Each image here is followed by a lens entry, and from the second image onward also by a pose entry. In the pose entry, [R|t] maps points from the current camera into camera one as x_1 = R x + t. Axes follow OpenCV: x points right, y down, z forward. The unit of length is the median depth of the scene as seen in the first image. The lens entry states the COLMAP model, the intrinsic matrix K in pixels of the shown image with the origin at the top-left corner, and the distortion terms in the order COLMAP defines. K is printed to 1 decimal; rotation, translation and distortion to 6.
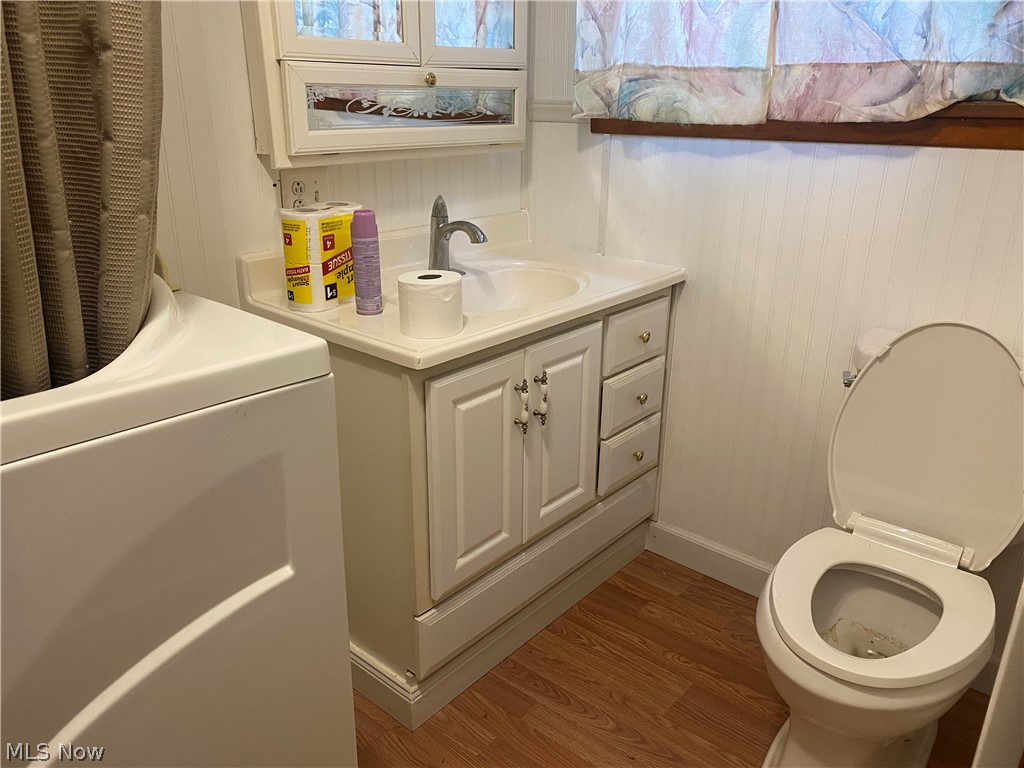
lens RADIAL K [[768.3, 0, 512.0], [0, 768.3, 384.0], [0, 0, 1]] dist [0.017789, -0.006138]
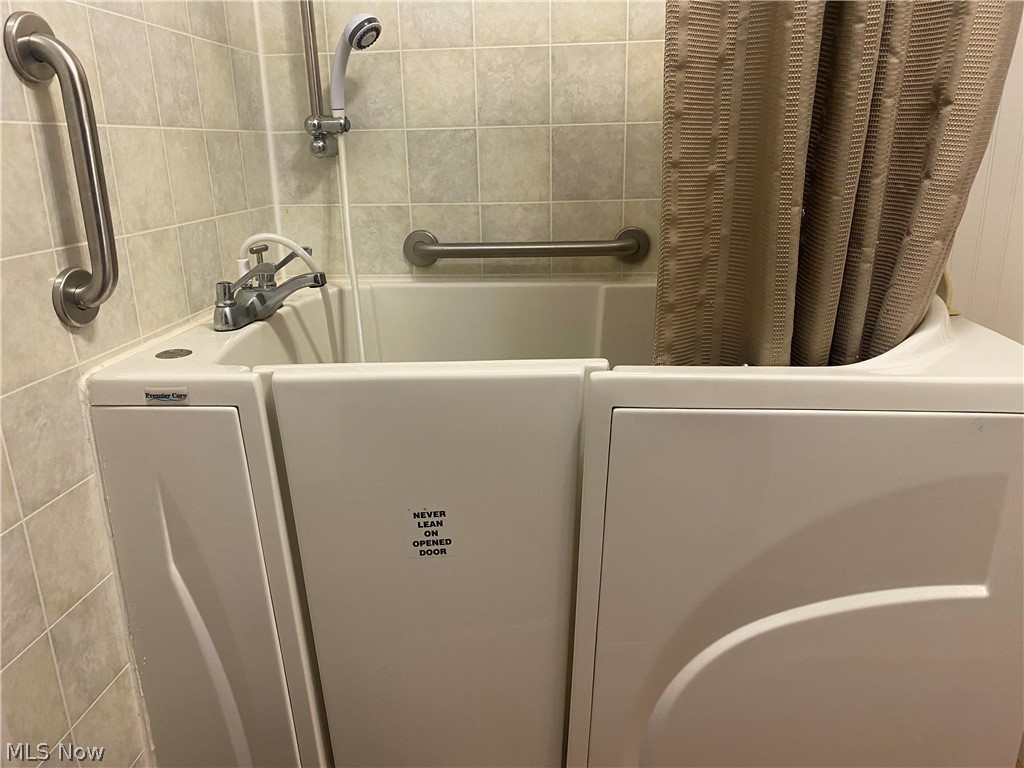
lens RADIAL K [[768.3, 0, 512.0], [0, 768.3, 384.0], [0, 0, 1]] dist [0.017789, -0.006138]
pose [[0.572171, 0.209137, -0.793021, 0.133605], [-0.252581, 0.964877, 0.072219, 0.072964], [0.780271, 0.158980, 0.604899, -0.191377]]
